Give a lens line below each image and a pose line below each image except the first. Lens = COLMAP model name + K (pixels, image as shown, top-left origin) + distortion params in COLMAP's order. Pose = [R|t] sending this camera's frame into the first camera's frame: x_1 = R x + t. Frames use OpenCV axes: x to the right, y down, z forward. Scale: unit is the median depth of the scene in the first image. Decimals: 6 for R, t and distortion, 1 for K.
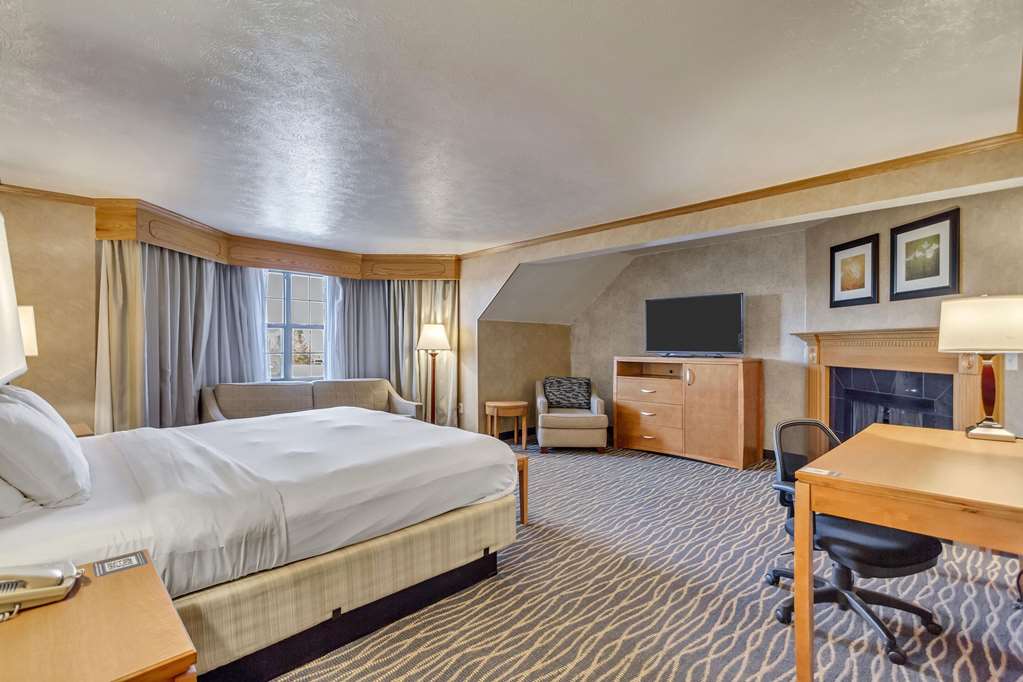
lens RADIAL K [[480.8, 0, 507.2], [0, 480.8, 343.2], [0, 0, 1]] dist [0.002616, -0.000909]
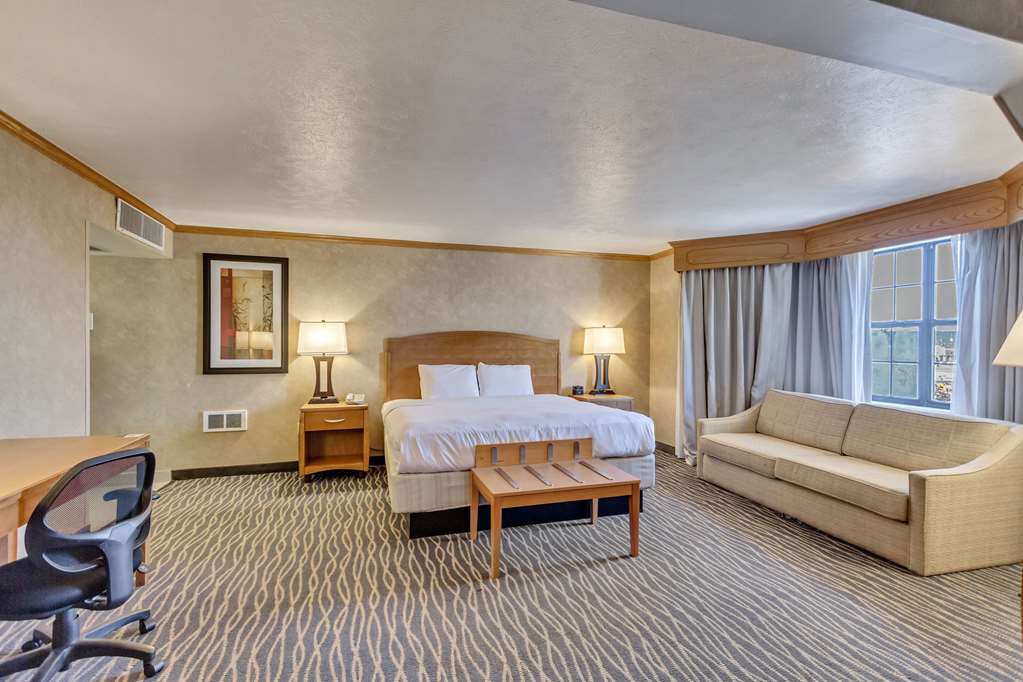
lens RADIAL K [[469.4, 0, 513.7], [0, 469.4, 344.7], [0, 0, 1]] dist [-0.001306, -0.000478]
pose [[-0.457970, 0.003667, -0.888960, 0.779504], [-0.001135, 0.999988, 0.004709, -0.015228], [0.888967, 0.003165, -0.457960, 1.516027]]
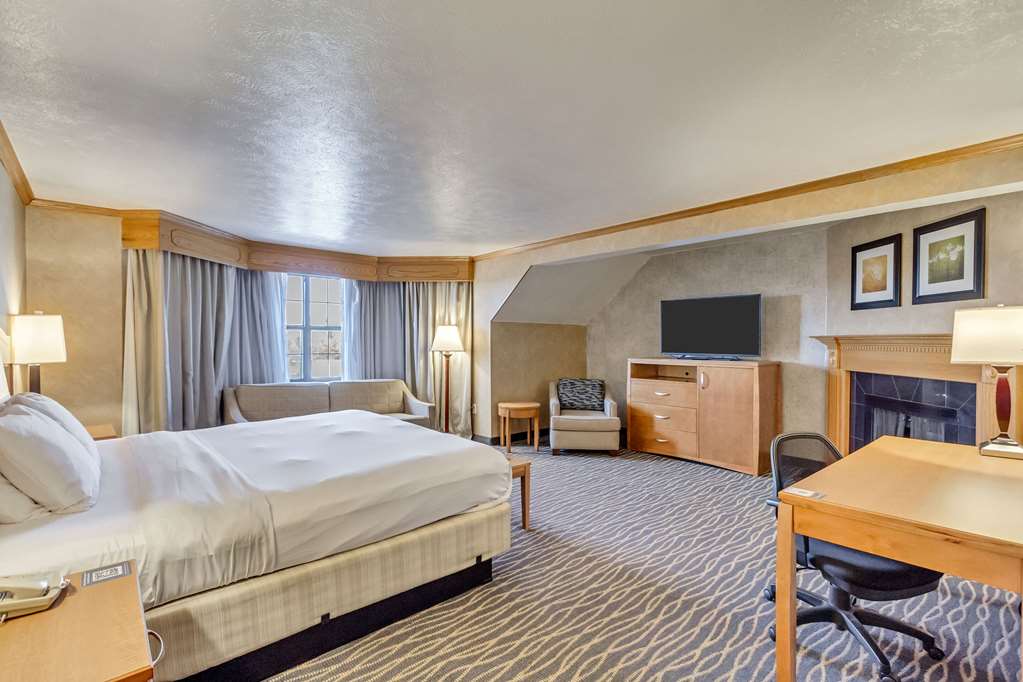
lens RADIAL K [[480.8, 0, 506.6], [0, 480.8, 343.3], [0, 0, 1]] dist [0.002616, -0.000909]
pose [[0.998275, 0.000627, -0.058706, 0.058578], [0.000009, 0.999941, 0.010832, -0.026129], [0.058709, -0.010814, 0.998217, -0.003454]]
